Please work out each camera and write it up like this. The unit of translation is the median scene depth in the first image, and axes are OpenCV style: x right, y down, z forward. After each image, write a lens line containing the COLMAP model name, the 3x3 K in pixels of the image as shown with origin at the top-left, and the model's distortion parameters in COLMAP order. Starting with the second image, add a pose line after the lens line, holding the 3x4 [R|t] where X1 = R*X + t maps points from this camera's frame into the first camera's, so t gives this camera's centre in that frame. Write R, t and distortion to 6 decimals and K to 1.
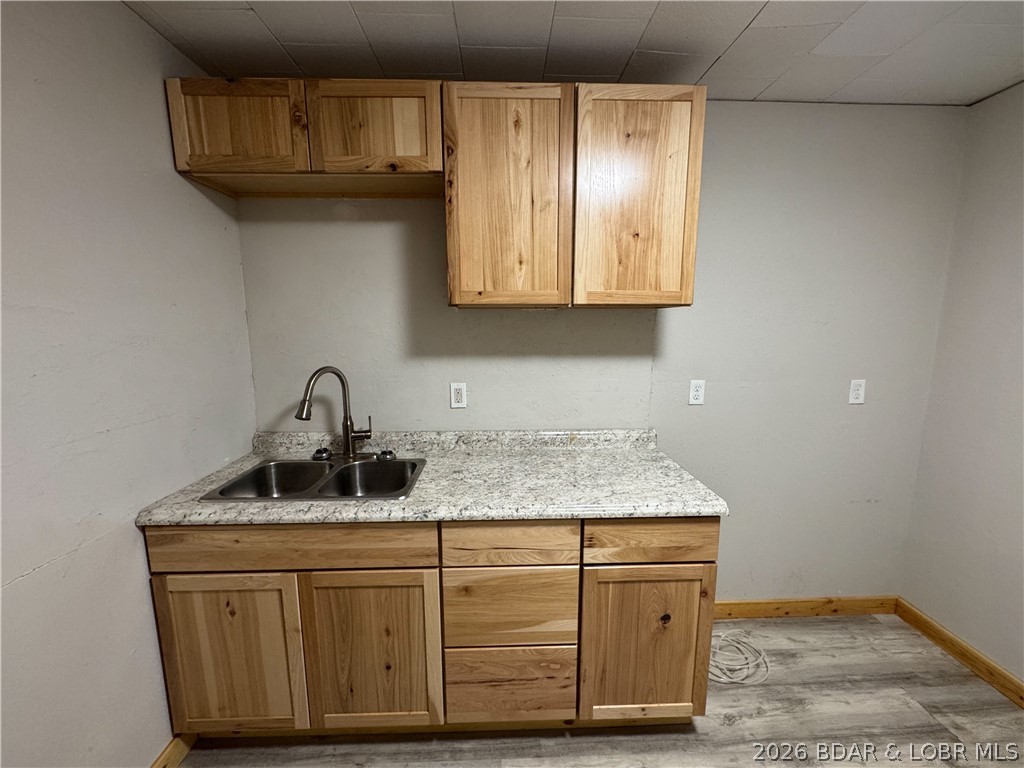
lens RADIAL K [[408.3, 0, 512.0], [0, 408.3, 384.0], [0, 0, 1]] dist [-0.003315, 0.000433]
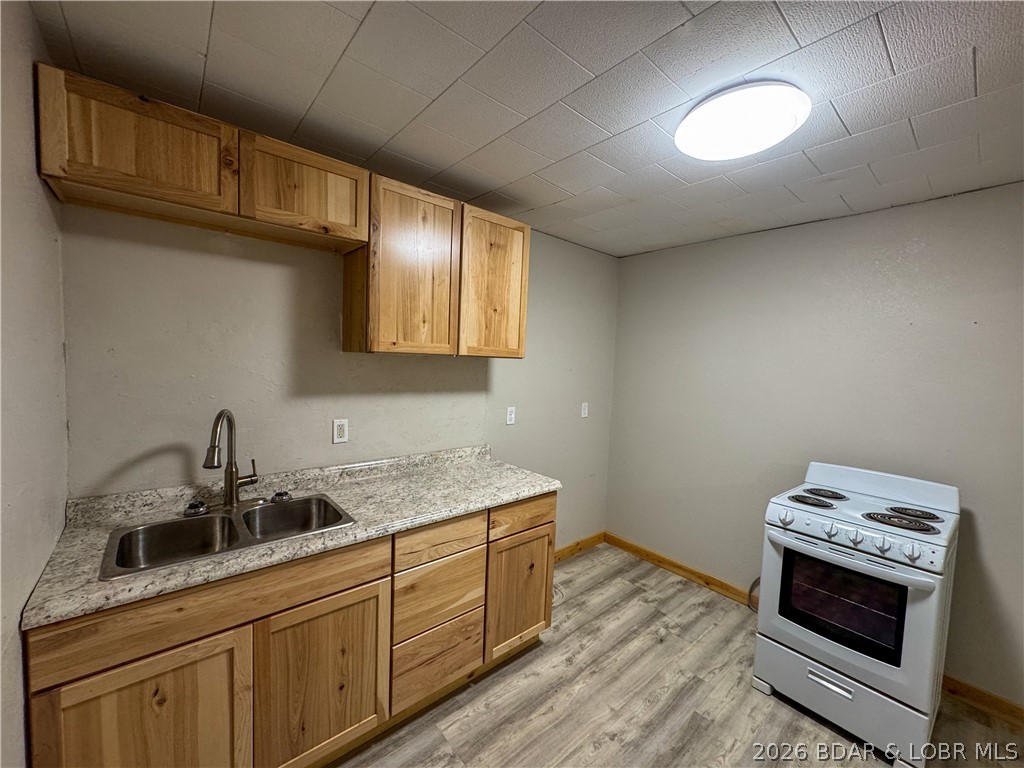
lens RADIAL K [[408.3, 0, 512.0], [0, 408.3, 384.0], [0, 0, 1]] dist [-0.003315, 0.000433]
pose [[0.777021, -0.006846, 0.629437, -0.603833], [0.052268, 0.997189, -0.053677, -0.018794], [-0.627300, 0.074608, 0.775195, -0.165600]]
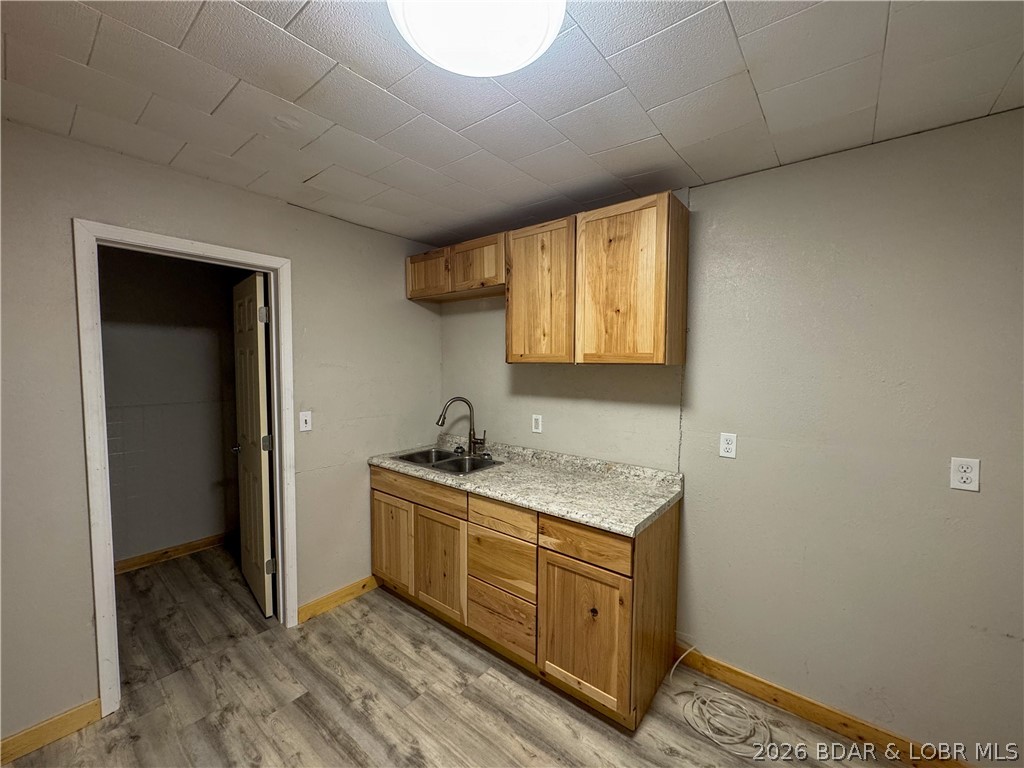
lens RADIAL K [[408.3, 0, 512.0], [0, 408.3, 384.0], [0, 0, 1]] dist [-0.003315, 0.000433]
pose [[0.761101, 0.040745, -0.647352, 0.943814], [-0.102226, 0.993087, -0.057682, -0.024362], [0.640527, 0.110078, 0.760005, -0.191801]]
